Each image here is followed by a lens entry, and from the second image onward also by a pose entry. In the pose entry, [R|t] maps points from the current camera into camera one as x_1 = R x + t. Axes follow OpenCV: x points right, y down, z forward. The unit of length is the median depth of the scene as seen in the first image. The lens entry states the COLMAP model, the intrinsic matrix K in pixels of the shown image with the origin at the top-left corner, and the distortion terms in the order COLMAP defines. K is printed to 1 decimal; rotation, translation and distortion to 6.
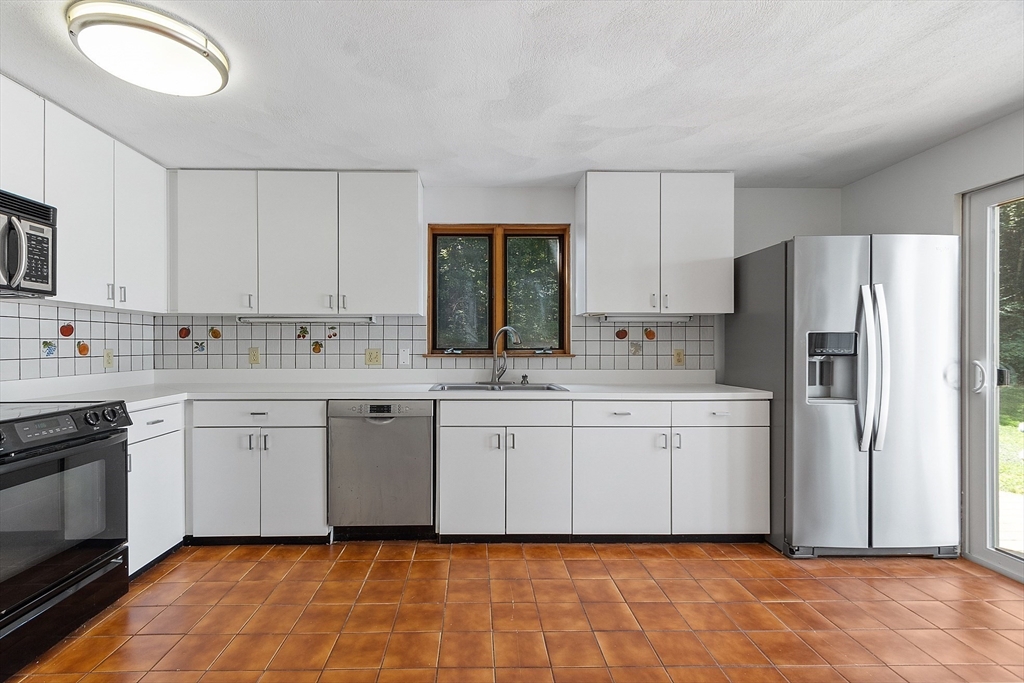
lens RADIAL K [[452.4, 0, 477.5], [0, 452.4, 344.1], [0, 0, 1]] dist [0.010077, -0.000026]
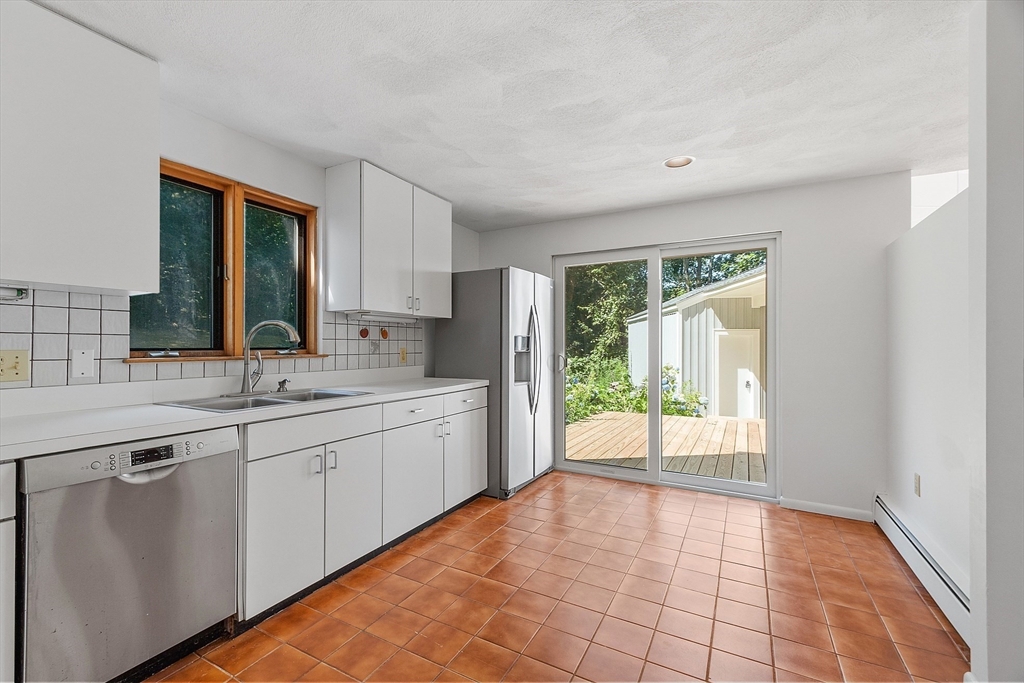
lens RADIAL K [[449.0, 0, 484.3], [0, 449.0, 341.6], [0, 0, 1]] dist [0.003865, 0.000248]
pose [[0.511682, 0.006863, 0.859147, -0.427072], [-0.005252, 0.999974, -0.004860, 0.000502], [-0.859159, -0.002025, 0.511705, 0.302862]]
